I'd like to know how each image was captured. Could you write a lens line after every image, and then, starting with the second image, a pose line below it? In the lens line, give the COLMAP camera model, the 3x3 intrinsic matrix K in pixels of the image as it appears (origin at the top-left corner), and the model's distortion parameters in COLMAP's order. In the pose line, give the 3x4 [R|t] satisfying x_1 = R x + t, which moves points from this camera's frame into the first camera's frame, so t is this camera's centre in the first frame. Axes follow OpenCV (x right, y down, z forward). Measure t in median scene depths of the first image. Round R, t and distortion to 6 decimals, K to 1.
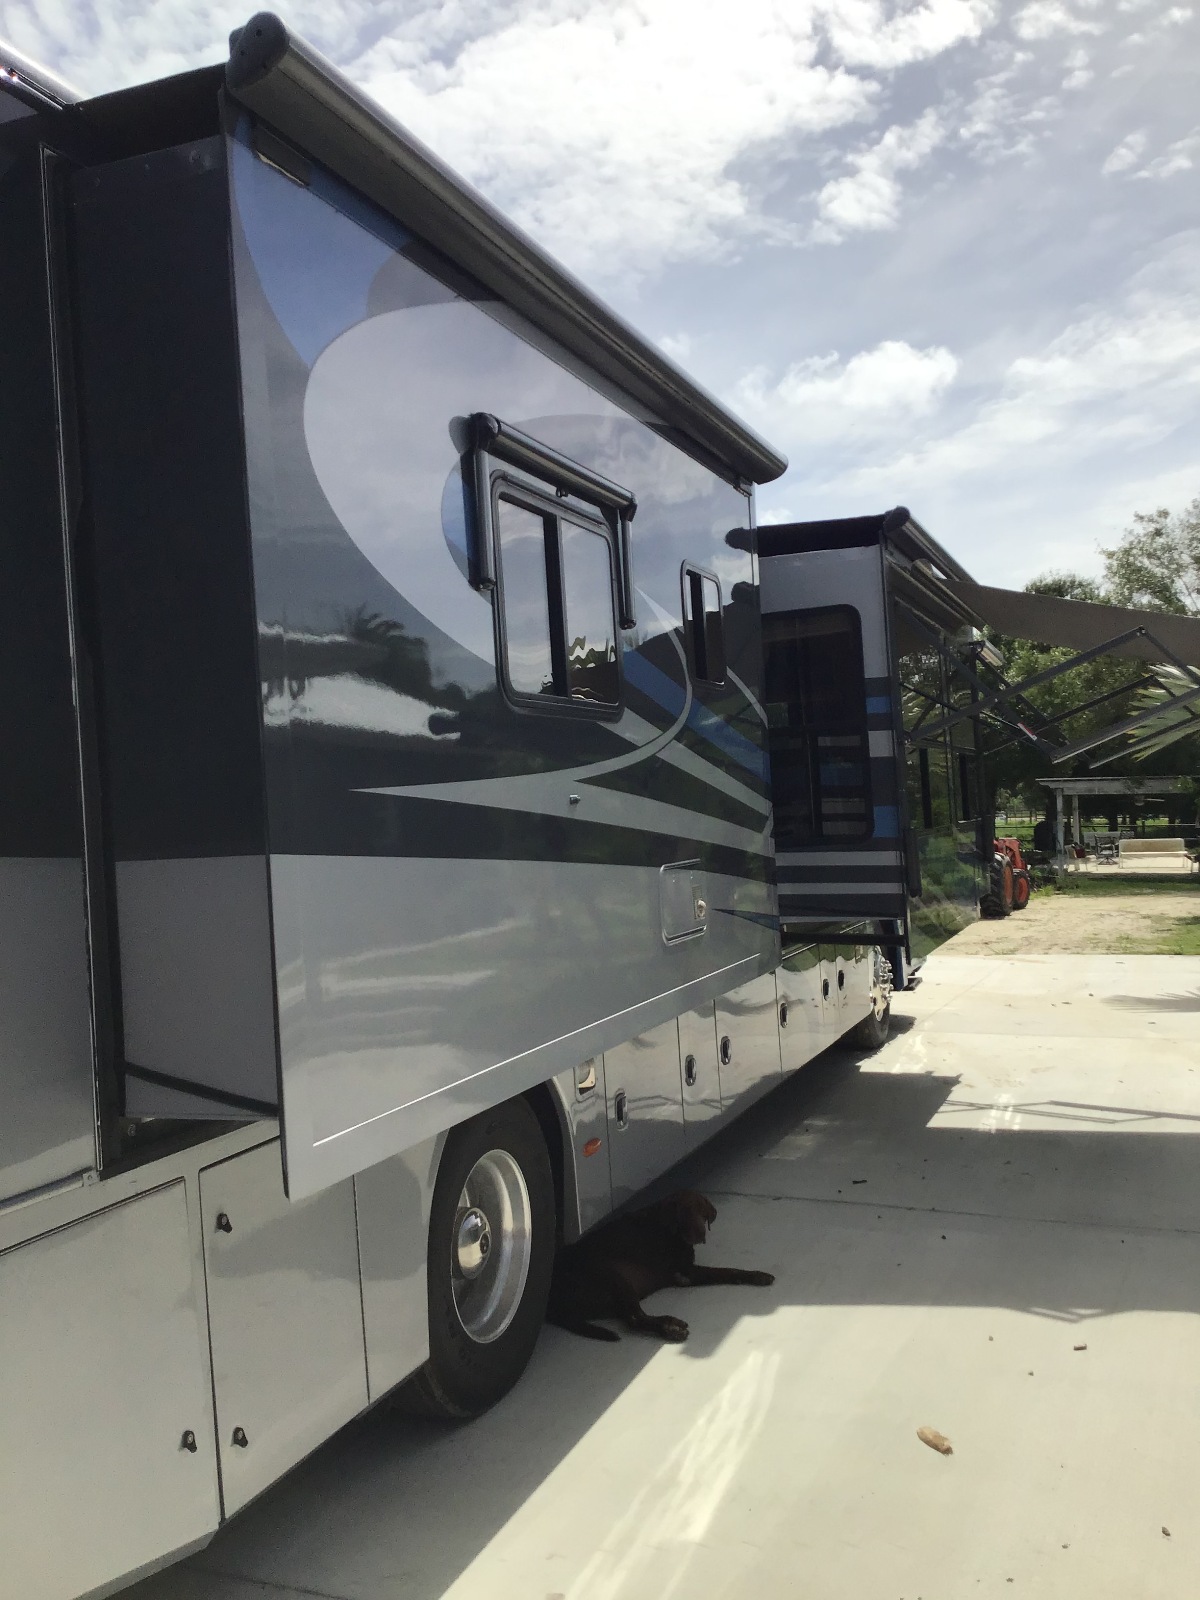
lens RADIAL K [[1435.3, 0, 594.4], [0, 1435.3, 794.9], [0, 0, 1]] dist [0.119245, -0.198875]
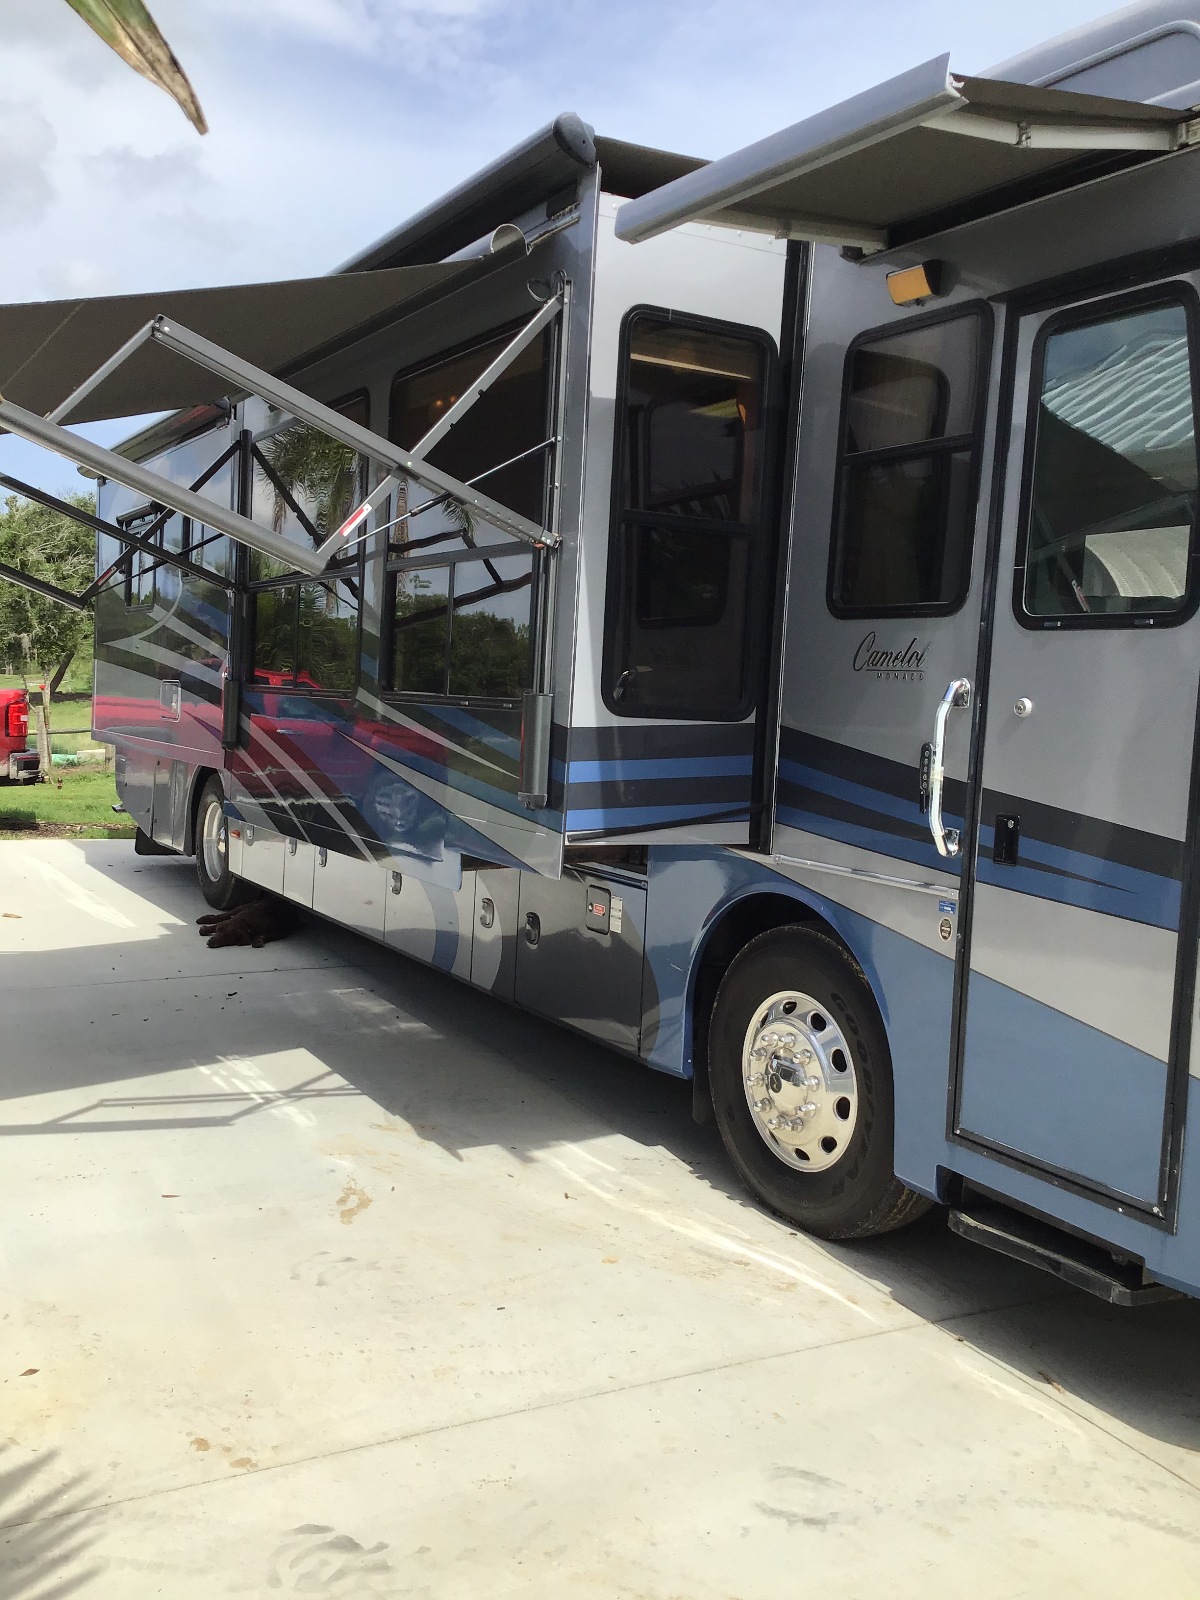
lens RADIAL K [[1435.3, 0, 594.4], [0, 1435.3, 794.9], [0, 0, 1]] dist [0.119245, -0.198875]
pose [[-0.615808, 0.053105, -0.786105, 1.252117], [-0.033955, 0.995010, 0.093817, -0.000861], [0.787164, 0.084466, -0.610932, 2.657413]]
